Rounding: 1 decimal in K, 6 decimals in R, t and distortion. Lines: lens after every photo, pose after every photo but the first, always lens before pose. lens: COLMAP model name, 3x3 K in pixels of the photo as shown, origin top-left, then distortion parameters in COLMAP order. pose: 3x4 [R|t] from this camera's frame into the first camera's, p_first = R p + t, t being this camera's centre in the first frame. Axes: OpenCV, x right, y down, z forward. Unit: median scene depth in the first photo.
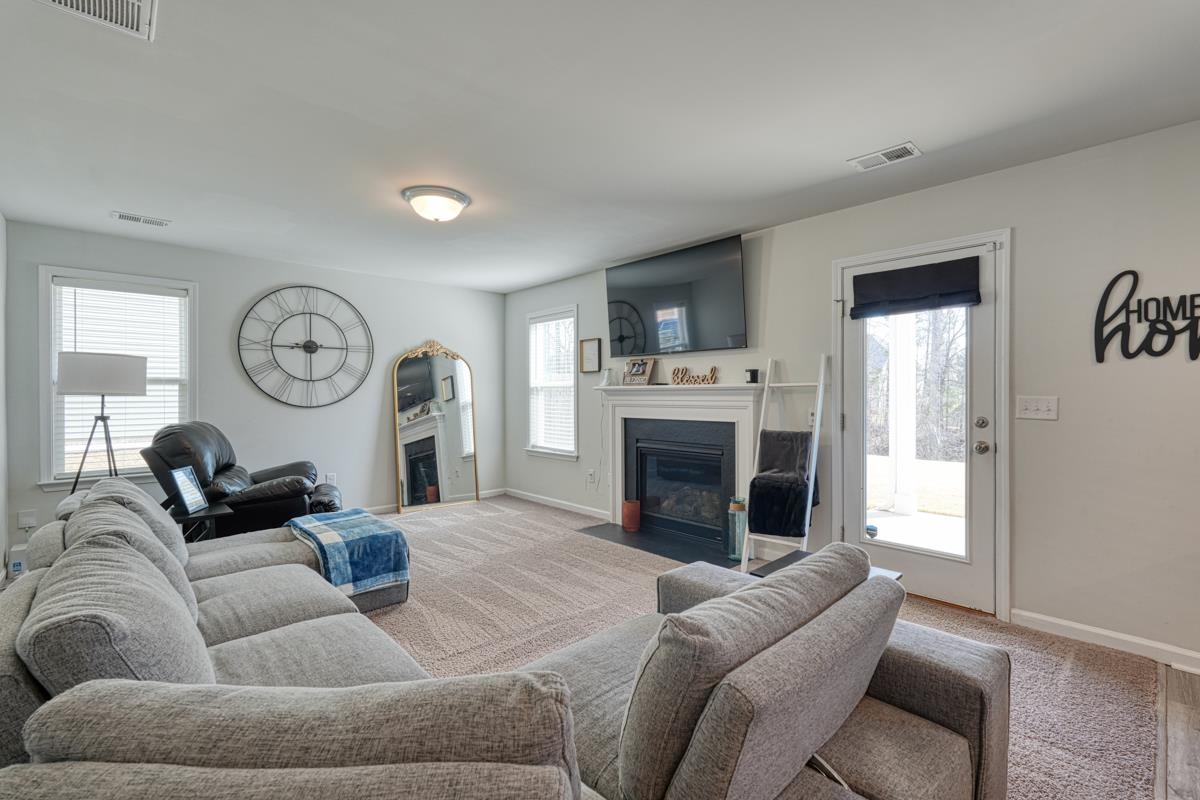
lens RADIAL K [[525.9, 0, 597.0], [0, 525.9, 398.9], [0, 0, 1]] dist [0.002002, 0.000268]
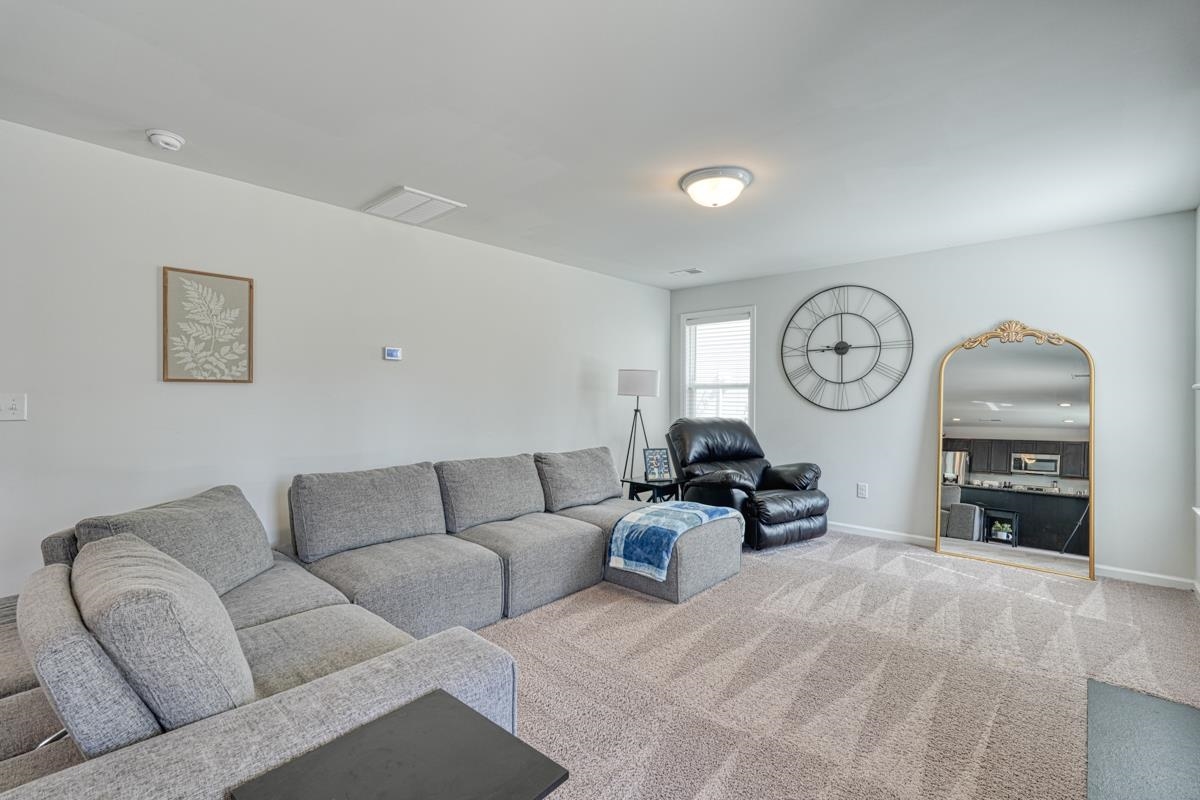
lens RADIAL K [[525.9, 0, 596.7], [0, 525.9, 394.2], [0, 0, 1]] dist [0.002002, 0.000268]
pose [[0.098312, 0.000462, -0.995156, 0.391328], [-0.017338, 0.999849, -0.001249, -0.005561], [0.995005, 0.017377, 0.098305, 0.477608]]
